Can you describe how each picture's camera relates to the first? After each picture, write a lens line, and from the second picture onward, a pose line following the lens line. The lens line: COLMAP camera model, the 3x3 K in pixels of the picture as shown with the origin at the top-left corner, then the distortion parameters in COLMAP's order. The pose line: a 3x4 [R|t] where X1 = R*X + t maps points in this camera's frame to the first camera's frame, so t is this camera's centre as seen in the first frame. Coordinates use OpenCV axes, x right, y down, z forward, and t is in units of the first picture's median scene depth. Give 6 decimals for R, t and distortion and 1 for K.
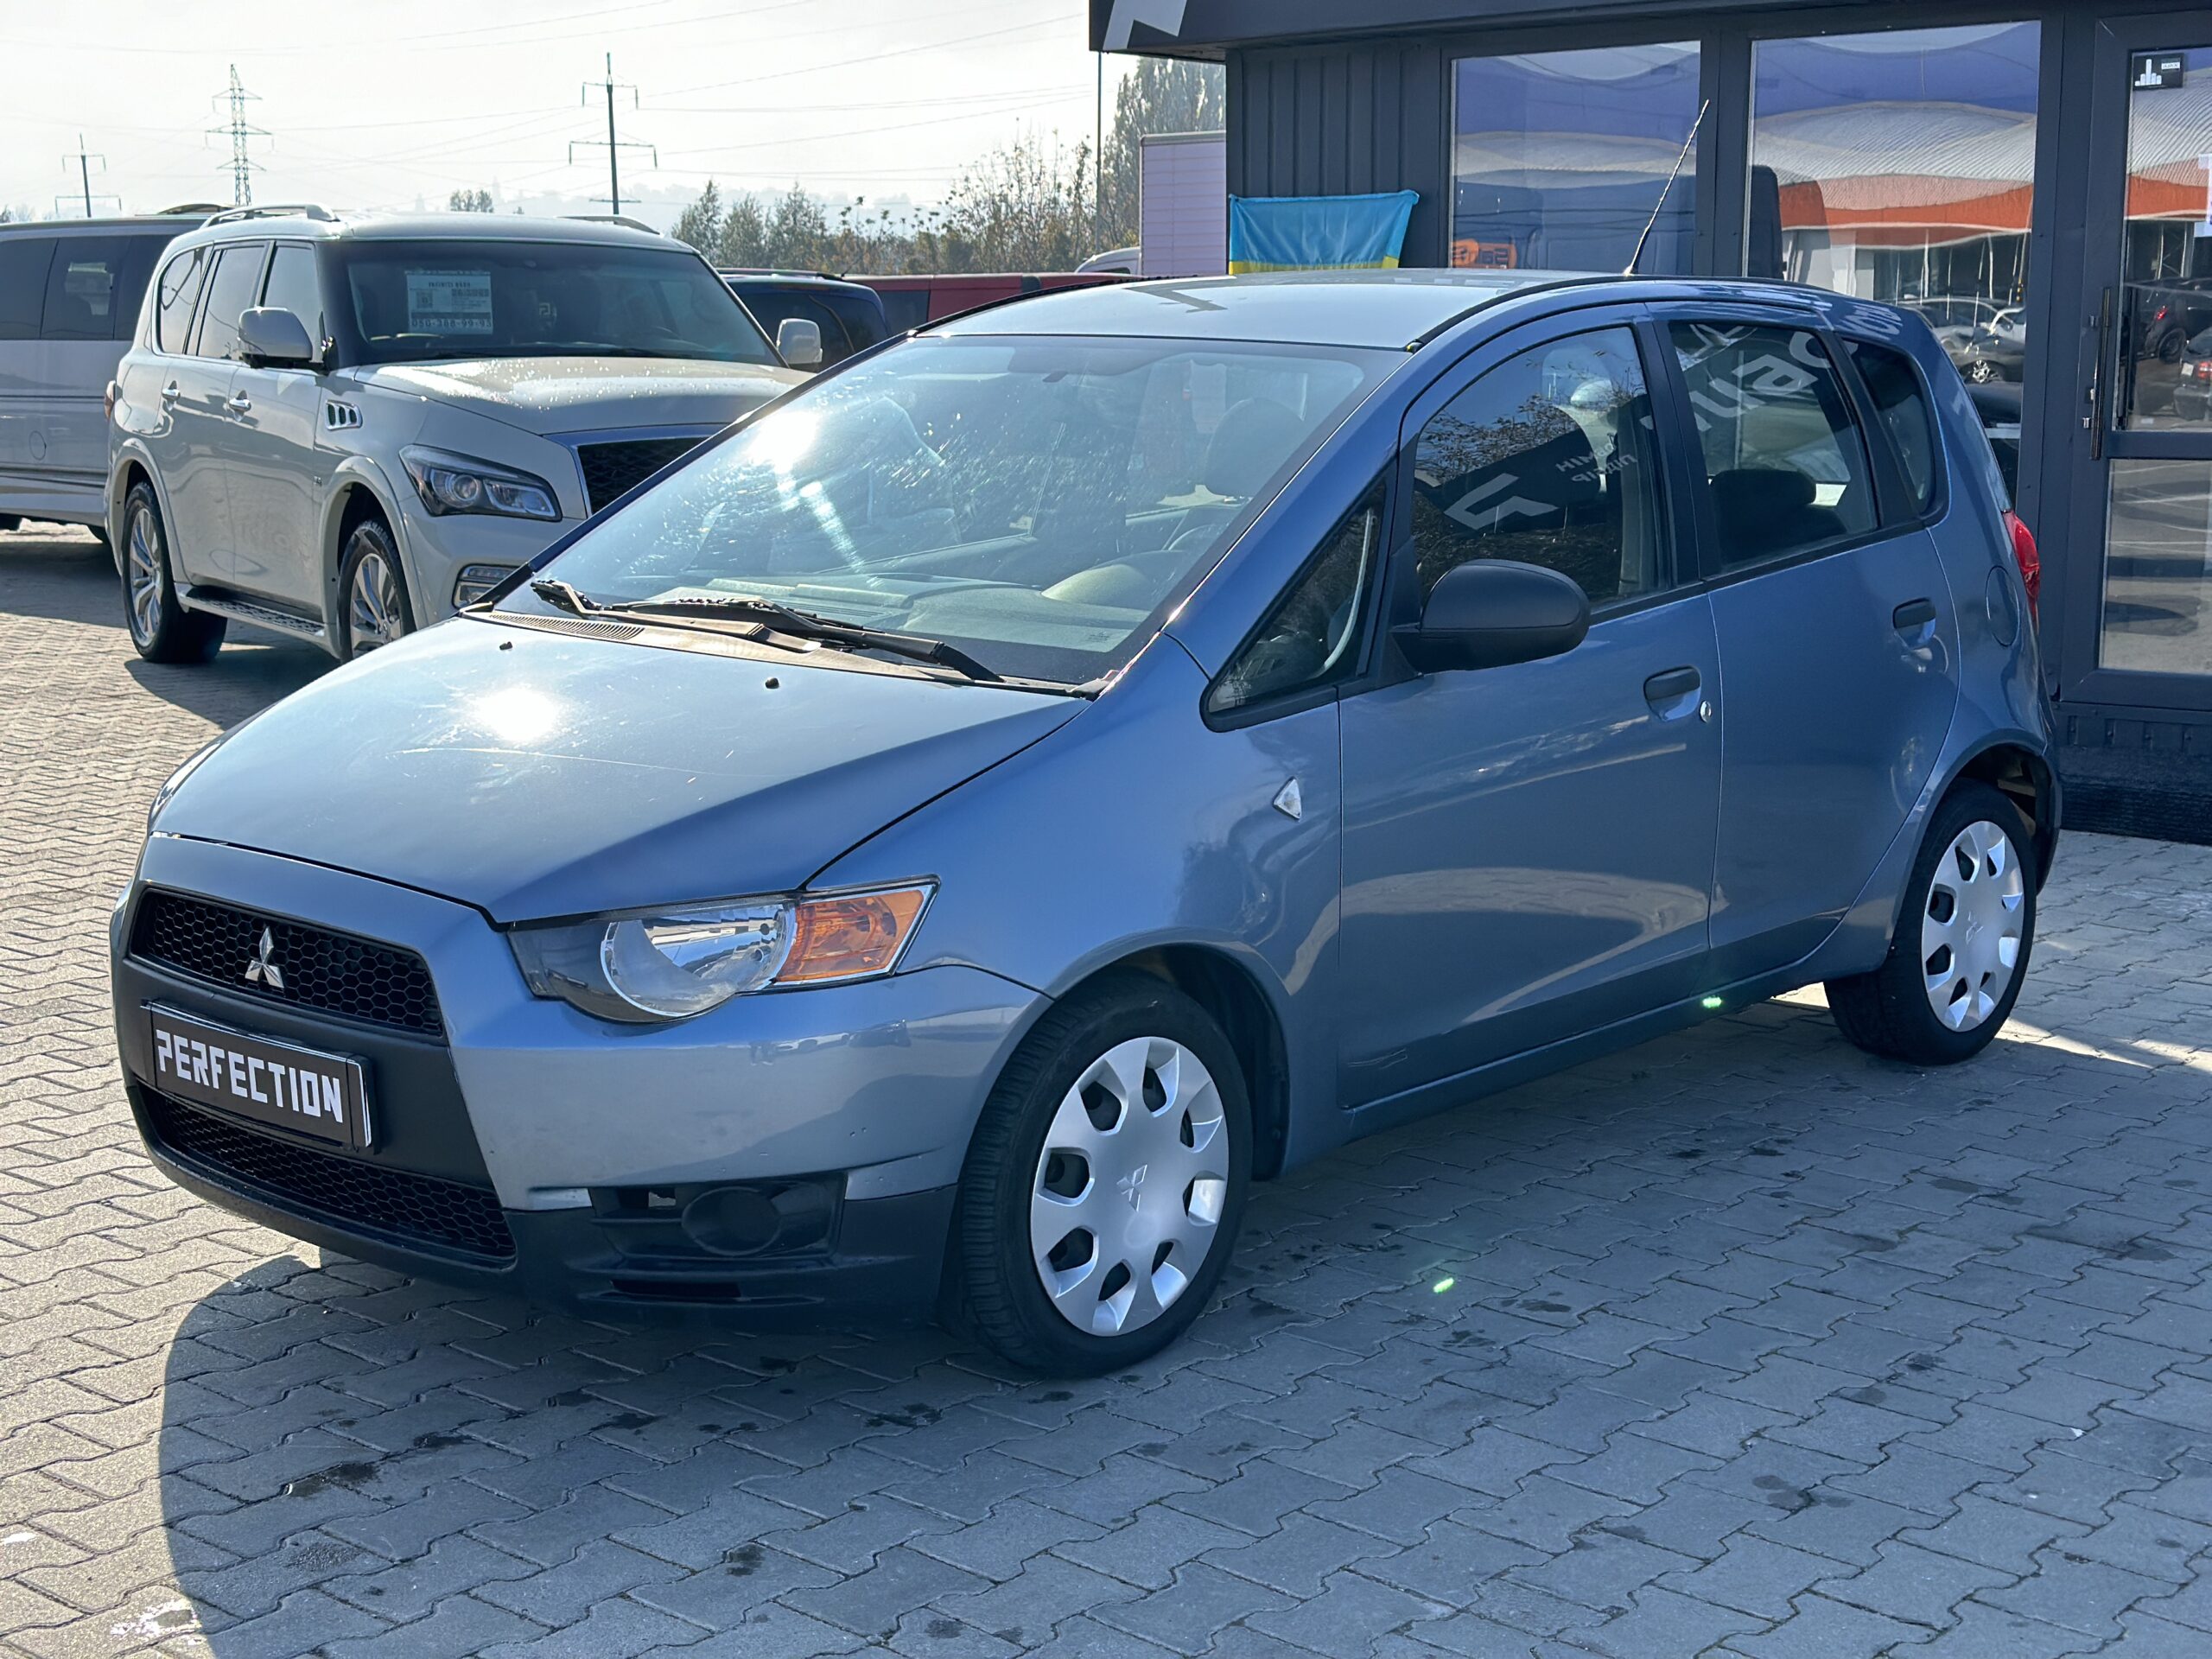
lens RADIAL K [[3114.0, 0, 1110.6], [0, 3114.0, 896.8], [0, 0, 1]] dist [0.110398, 0.000000]
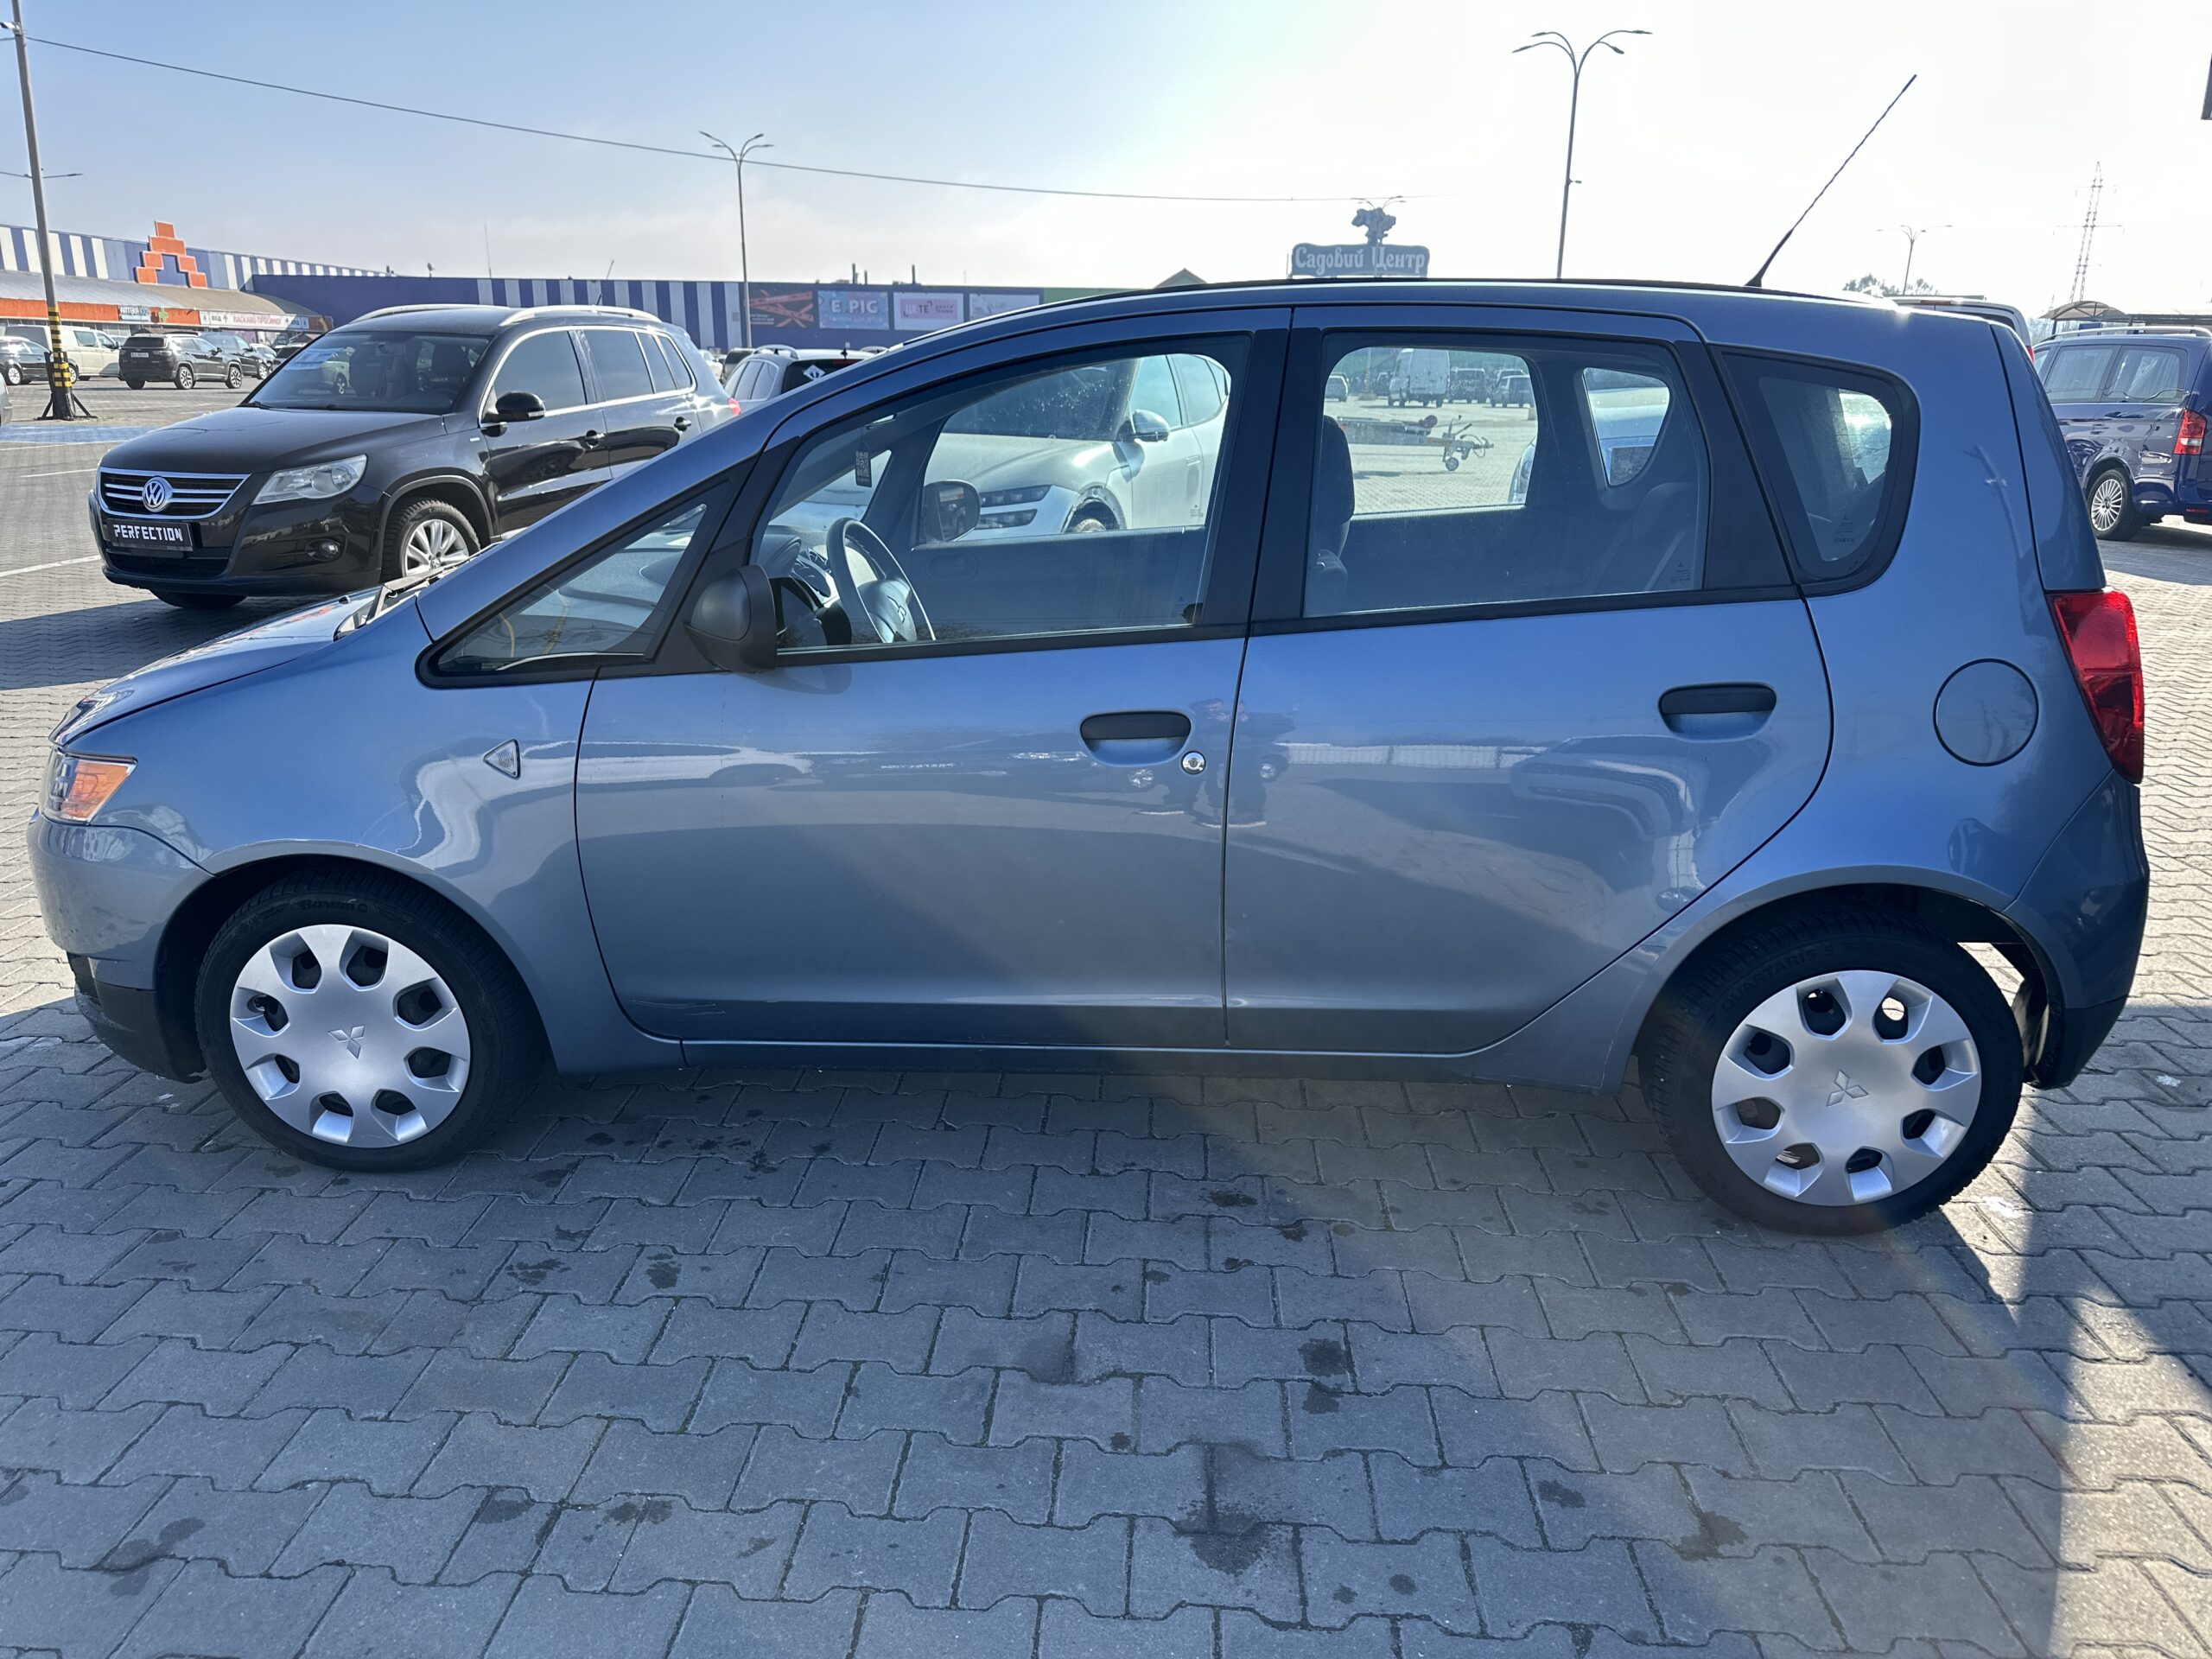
lens RADIAL K [[1593.4, 0, 1117.9], [0, 1593.4, 838.3], [0, 0, 1]] dist [-0.000058, -0.001219]
pose [[0.612161, 0.217747, -0.760161, 0.661575], [-0.153069, 0.975785, 0.156245, -0.131531], [0.775776, 0.020710, 0.630668, 0.840296]]
